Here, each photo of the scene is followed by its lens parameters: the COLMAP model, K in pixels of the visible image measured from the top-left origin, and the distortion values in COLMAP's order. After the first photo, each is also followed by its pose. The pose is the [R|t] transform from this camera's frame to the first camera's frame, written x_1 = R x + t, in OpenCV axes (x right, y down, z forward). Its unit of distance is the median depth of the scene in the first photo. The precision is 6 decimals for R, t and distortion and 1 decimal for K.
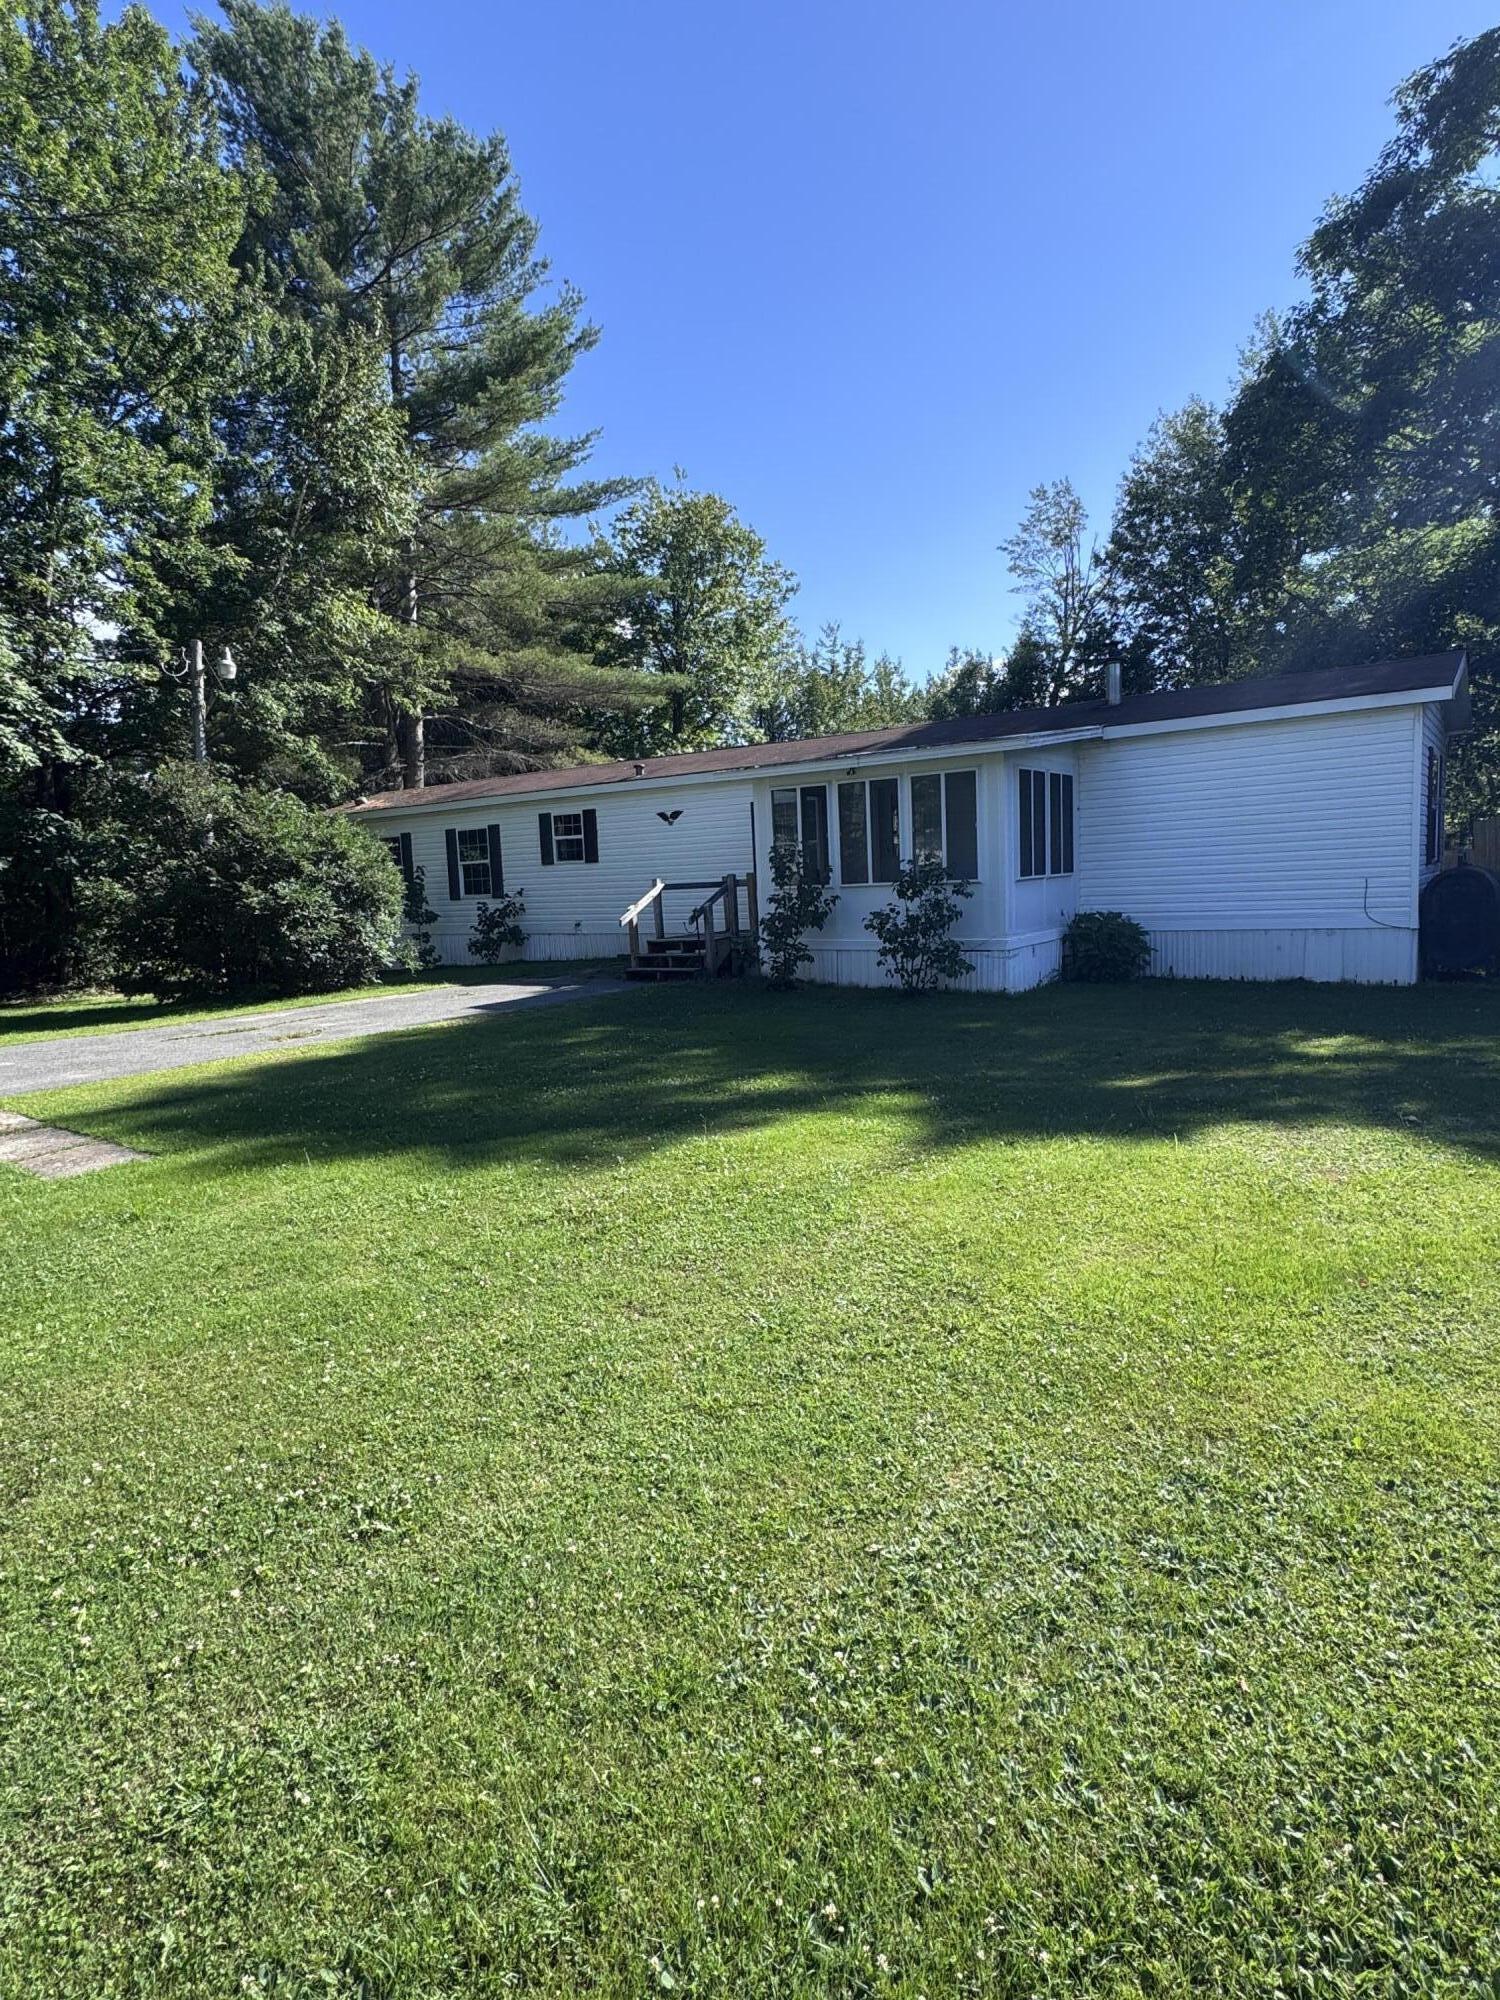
lens RADIAL K [[1090.0, 0, 750.0], [0, 1090.0, 1000.0], [0, 0, 1]] dist [0.000276, 0.000063]
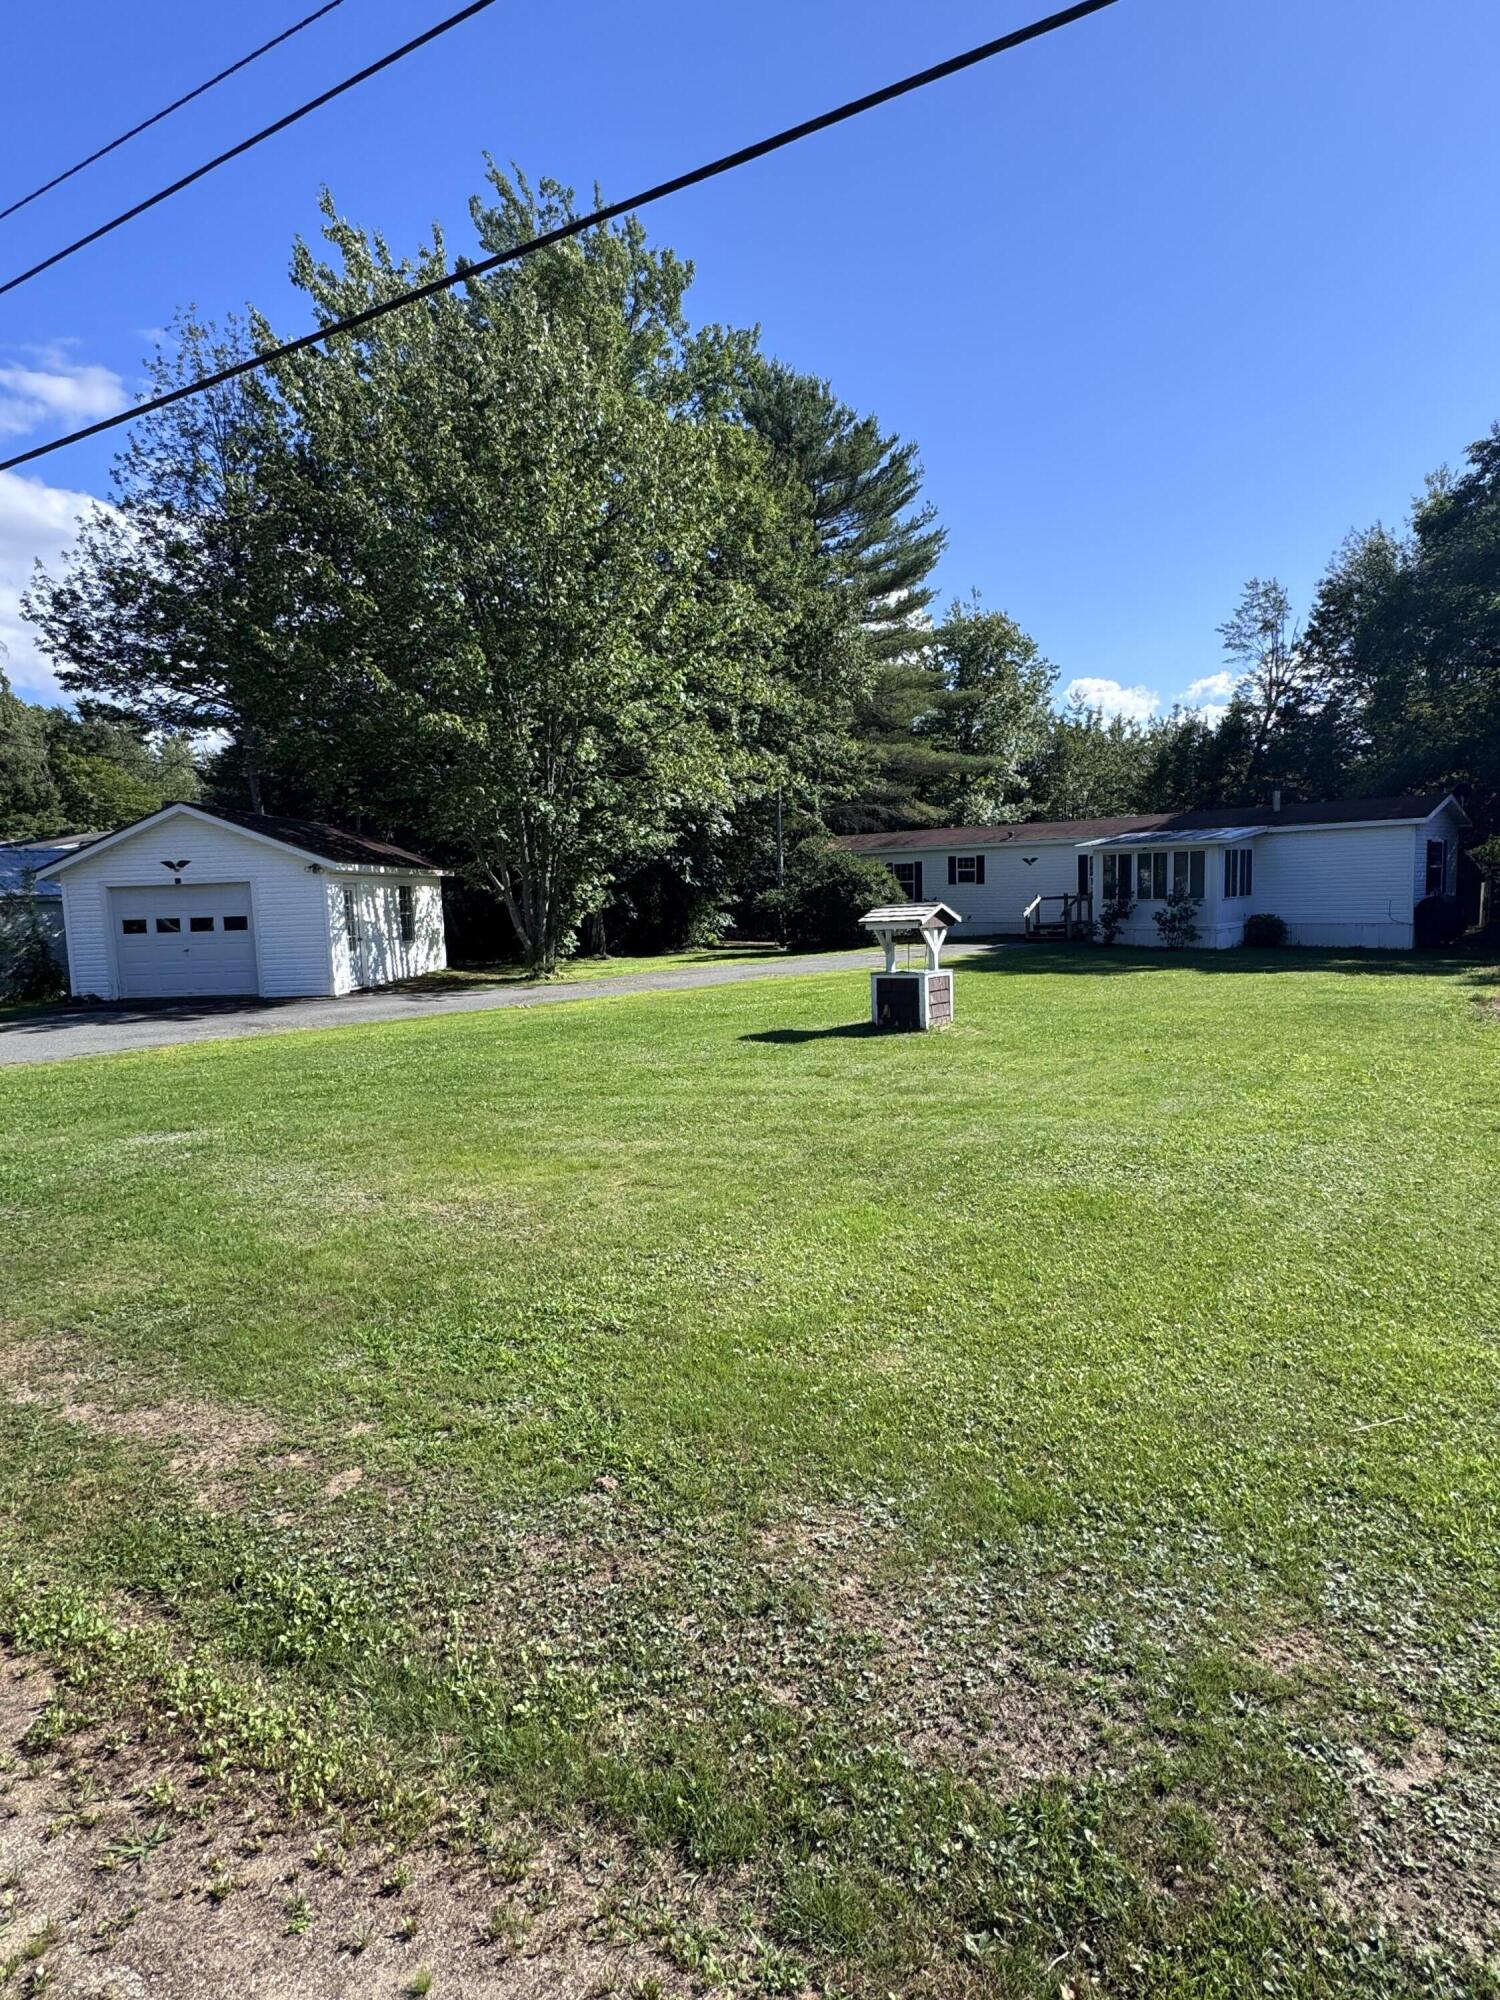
lens RADIAL K [[1090.0, 0, 750.0], [0, 1090.0, 1000.0], [0, 0, 1]] dist [0.000276, 0.000063]
pose [[0.985687, 0.031089, -0.165697, -0.204871], [-0.031234, 0.999511, 0.001733, 0.075300], [0.165670, 0.003467, 0.986175, -0.838134]]
